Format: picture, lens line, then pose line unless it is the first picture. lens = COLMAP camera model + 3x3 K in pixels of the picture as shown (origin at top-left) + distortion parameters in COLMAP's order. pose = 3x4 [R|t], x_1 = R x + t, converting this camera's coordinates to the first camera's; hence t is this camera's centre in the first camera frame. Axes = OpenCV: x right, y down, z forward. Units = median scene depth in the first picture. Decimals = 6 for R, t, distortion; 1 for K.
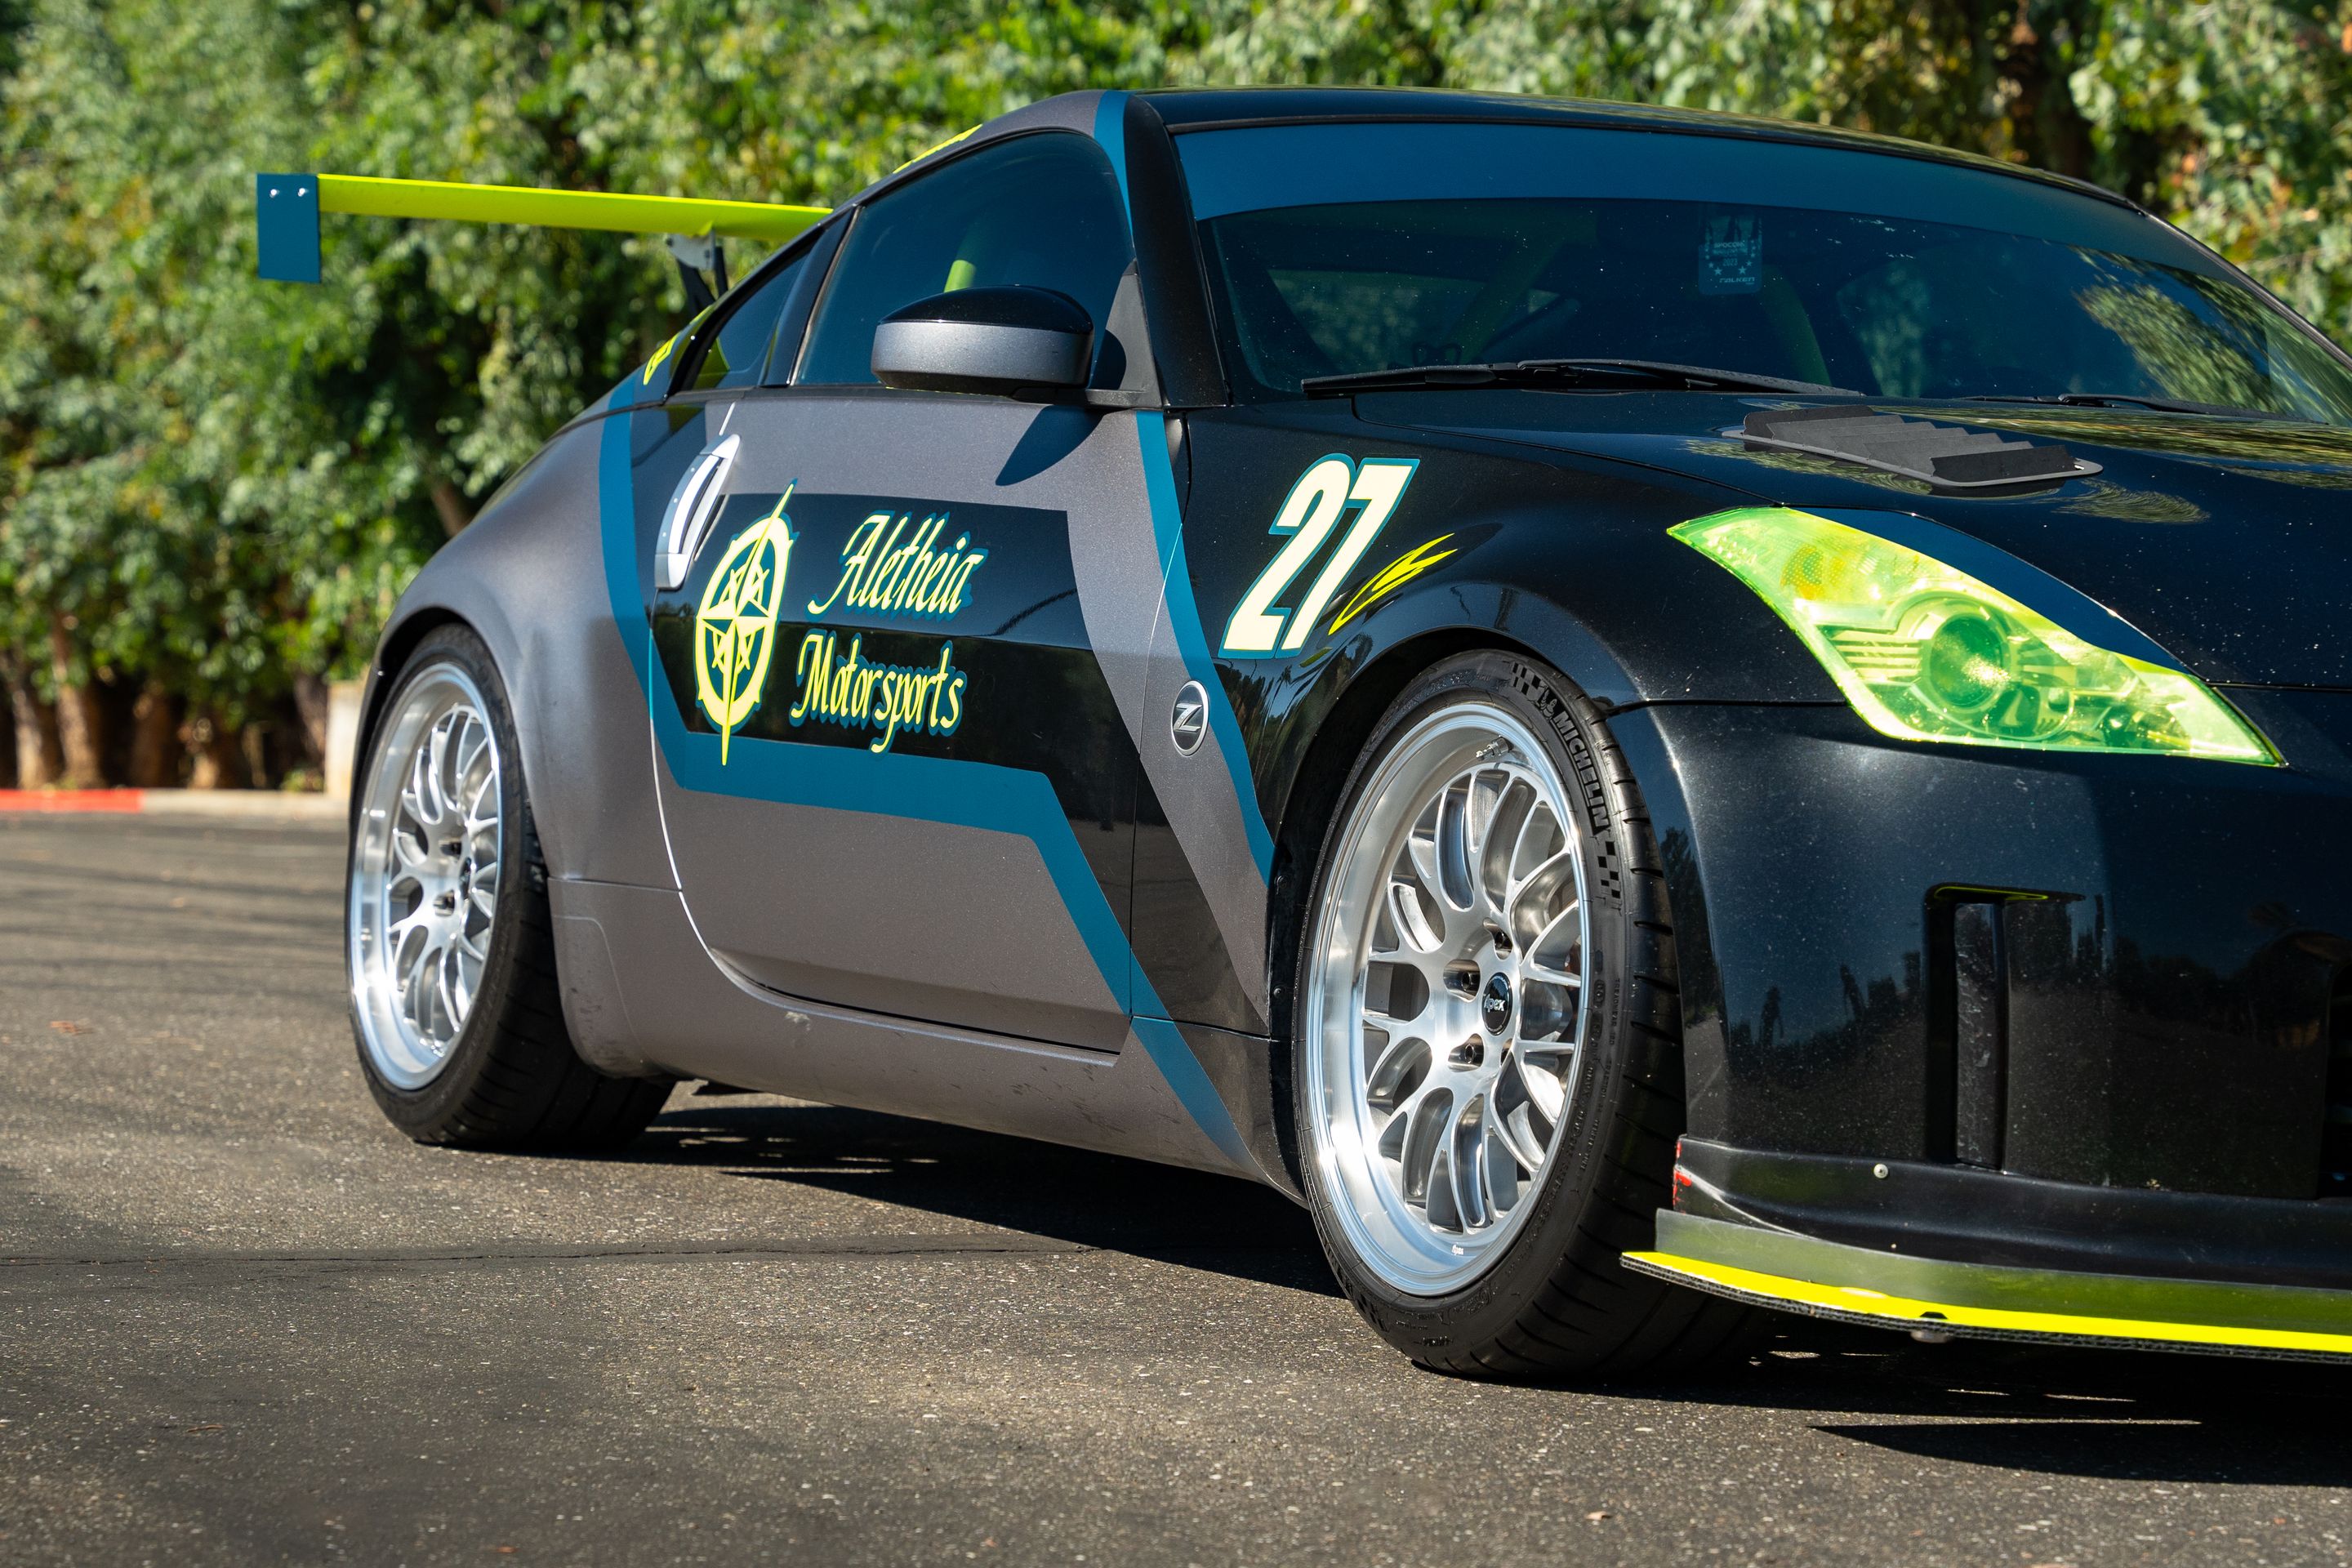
lens RADIAL K [[6700.1, 0, 1176.0], [0, 6700.1, 784.0], [0, 0, 1]] dist [0.194202, 1.550608]
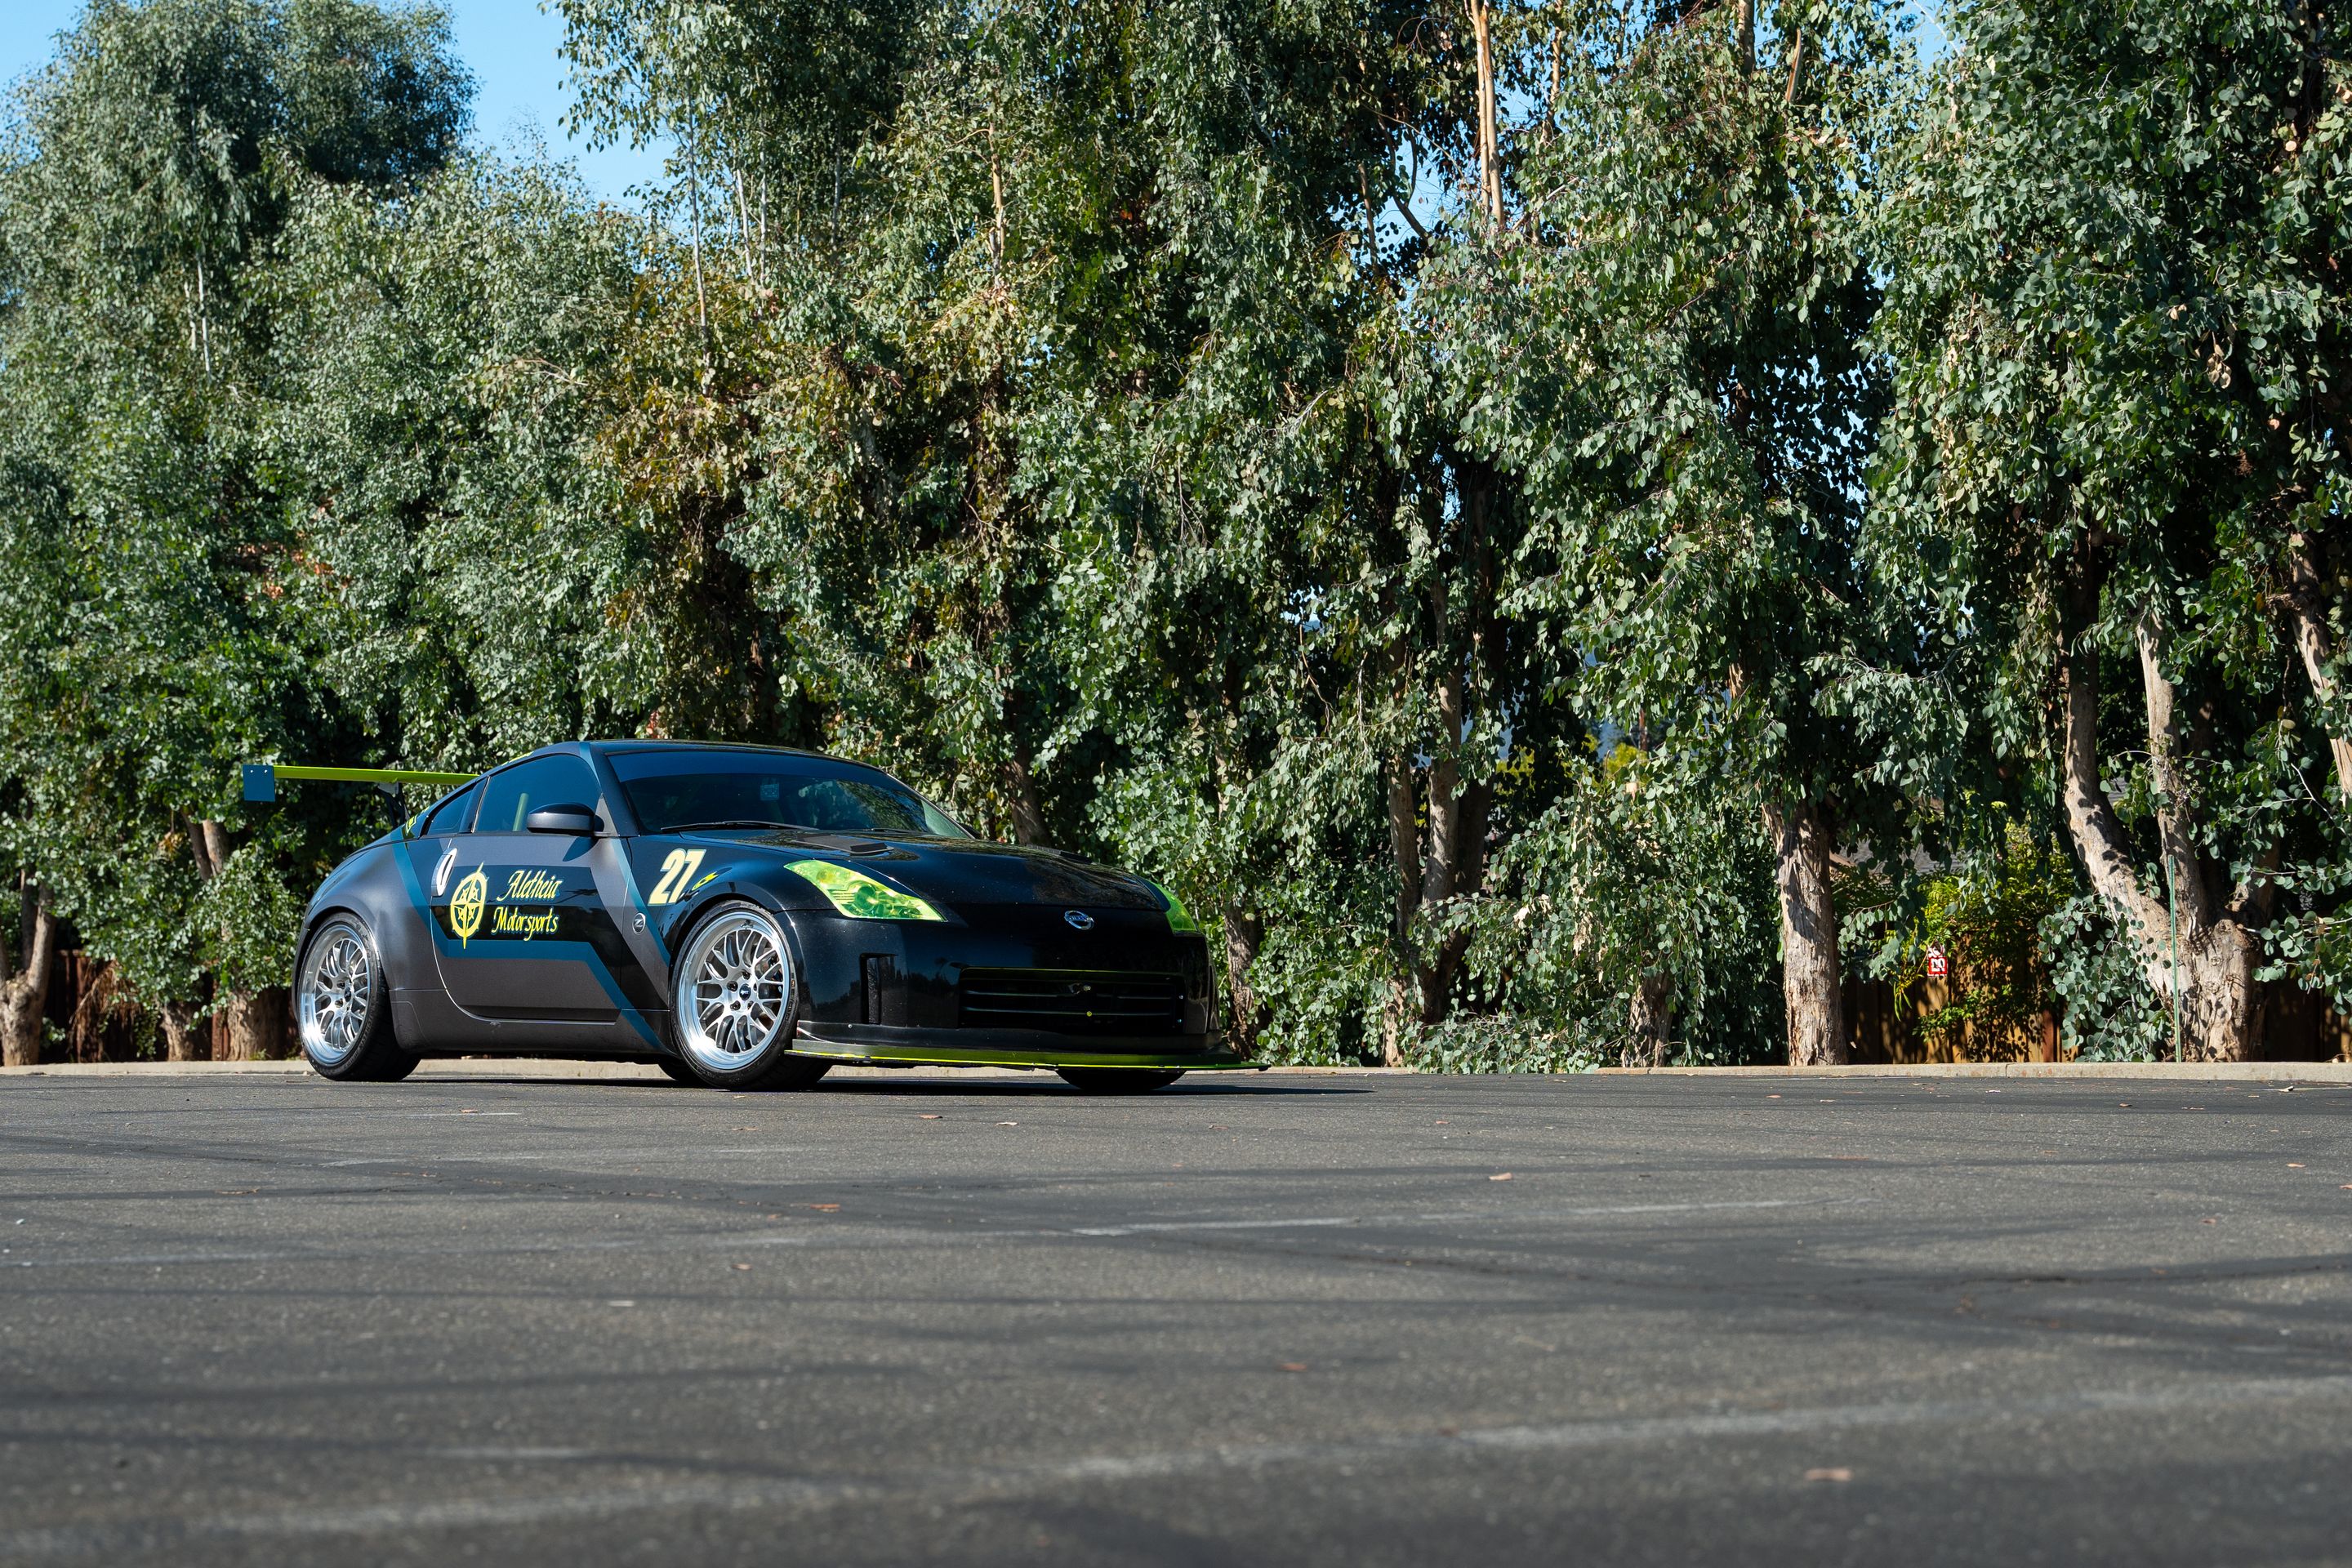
lens RADIAL K [[4346.2, 0, 1176.0], [0, 4346.2, 784.0], [0, 0, 1]] dist [-0.019529, 0.350779]
pose [[0.971255, -0.014636, 0.237589, -0.253943], [0.030652, 0.997488, -0.063857, 0.068527], [-0.236058, 0.069304, 0.969265, -1.238424]]
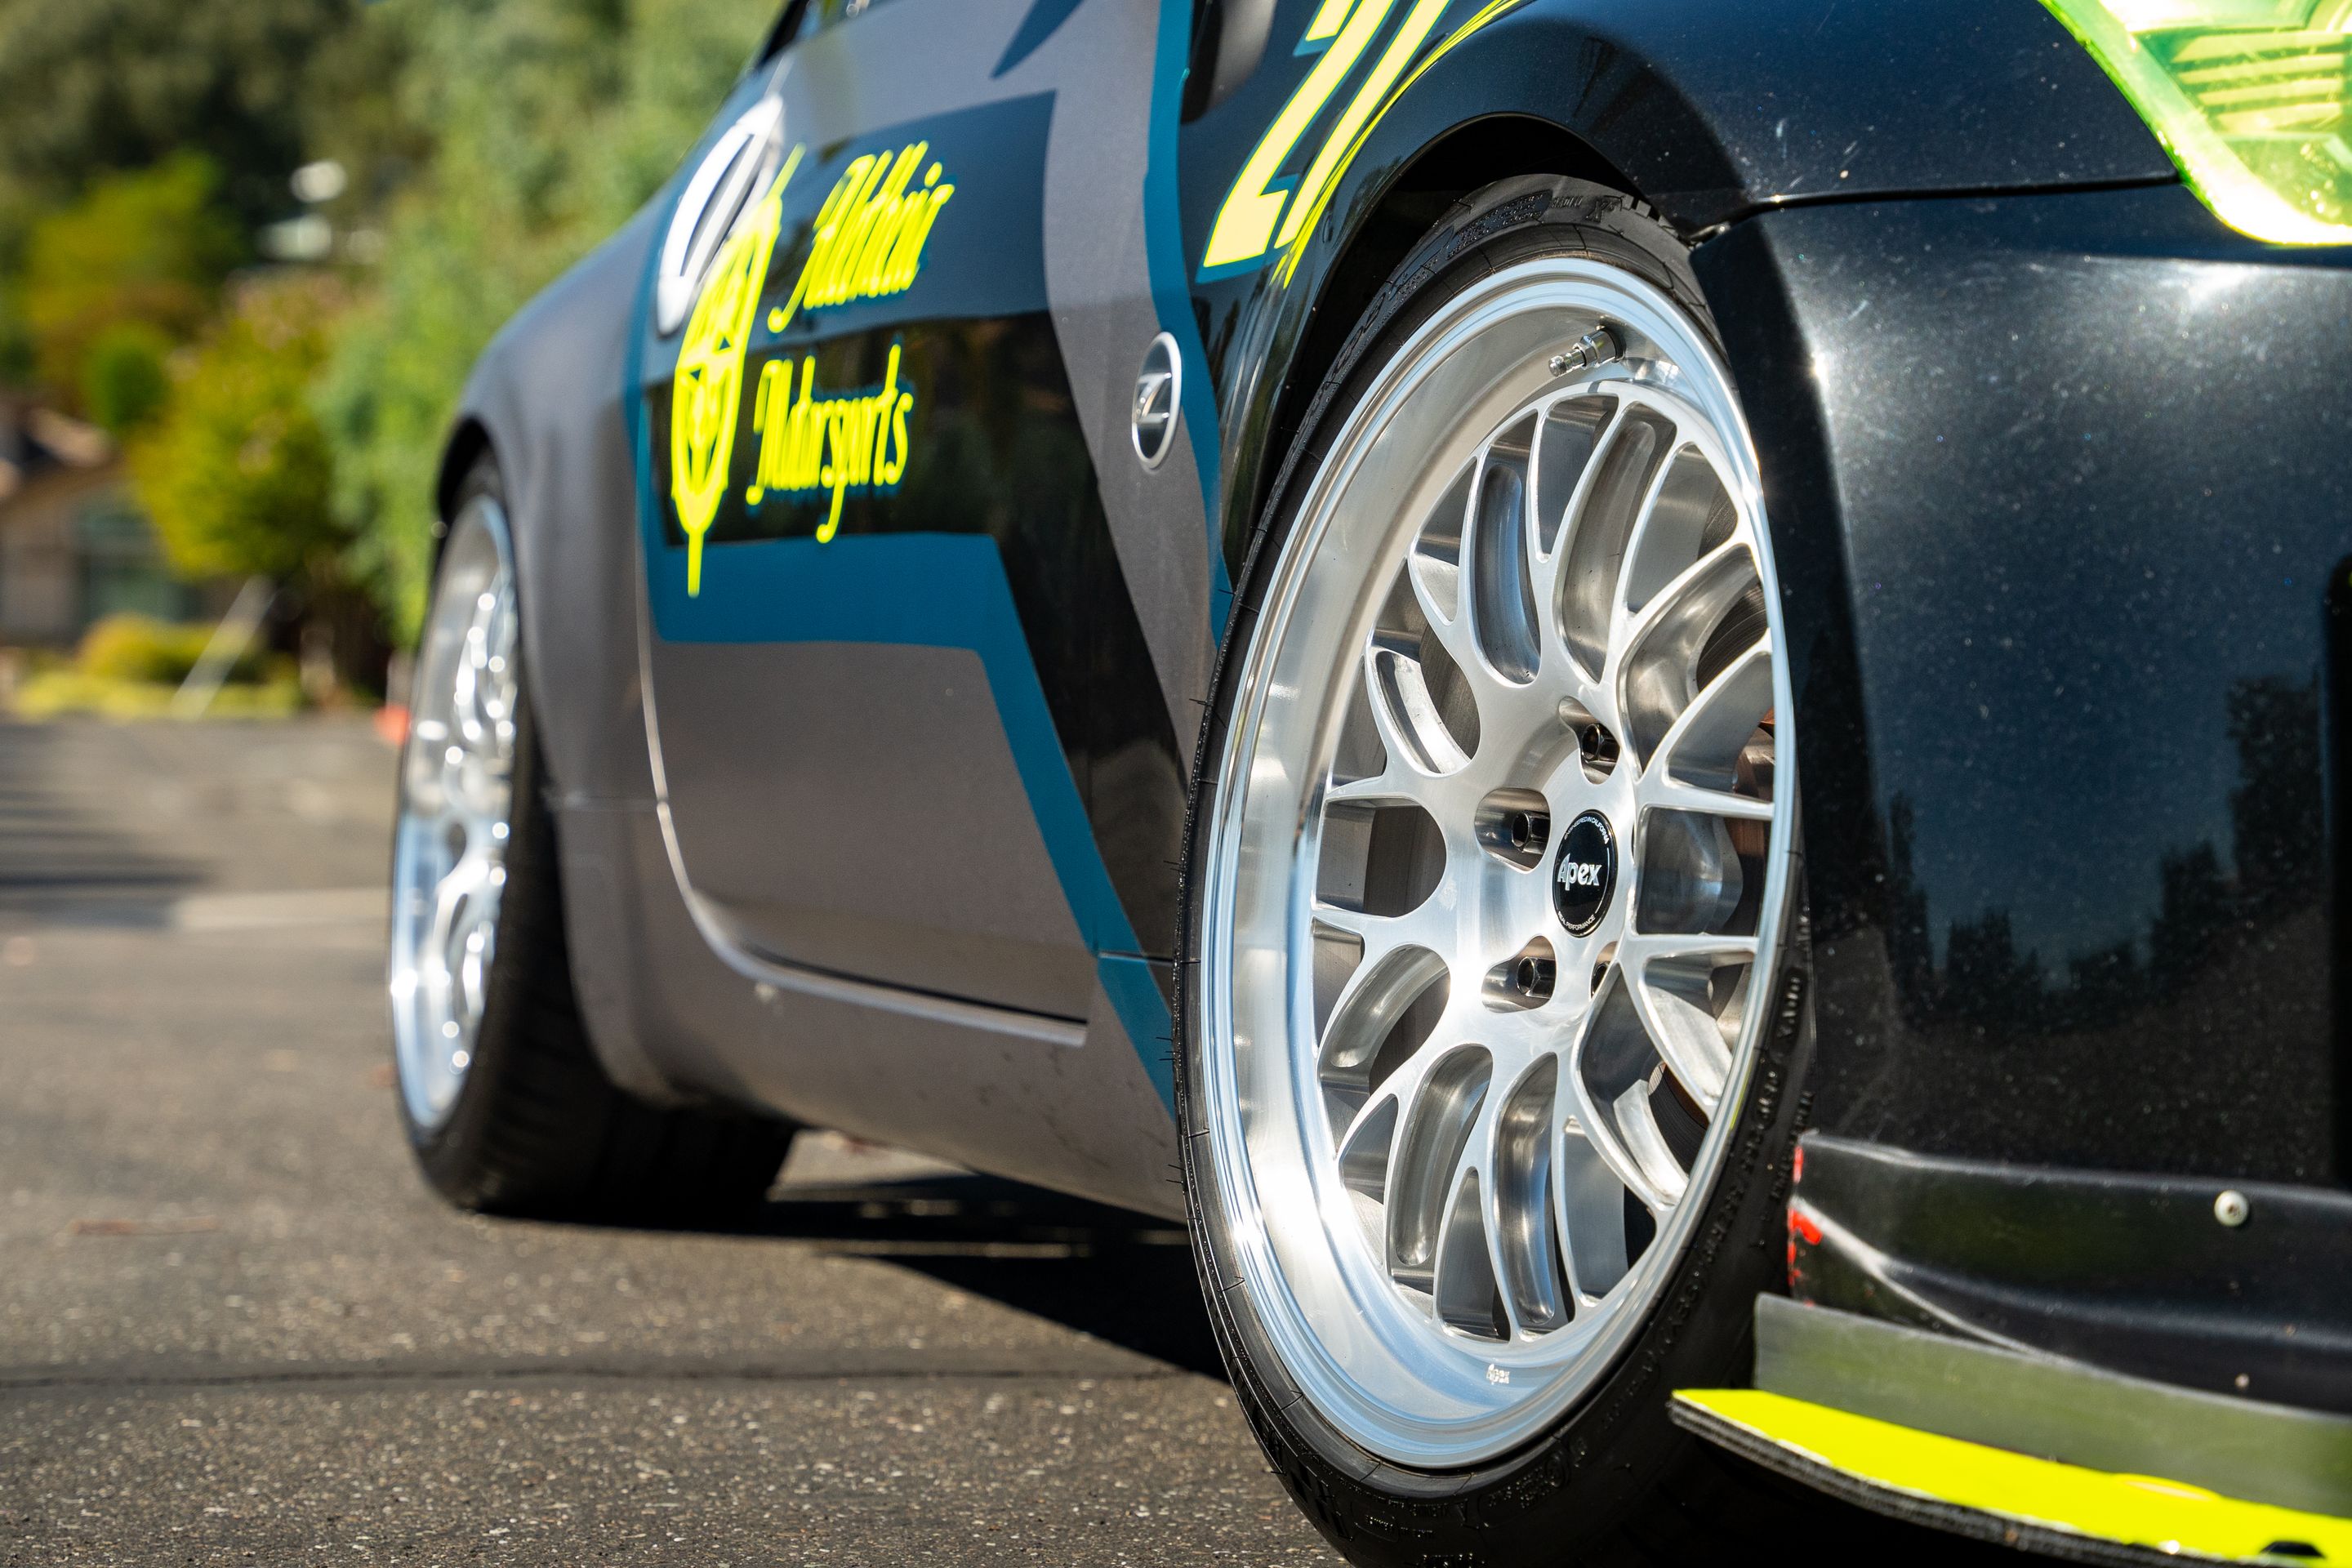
lens RADIAL K [[6295.7, 0, 1083.0], [0, 6295.7, 740.3], [0, 0, 1]] dist [0.121418, 1.130968]
pose [[0.980998, -0.008741, -0.193823, 0.090718], [0.002853, 0.999526, -0.030638, 0.031877], [0.193999, 0.029503, 0.980558, 0.469951]]
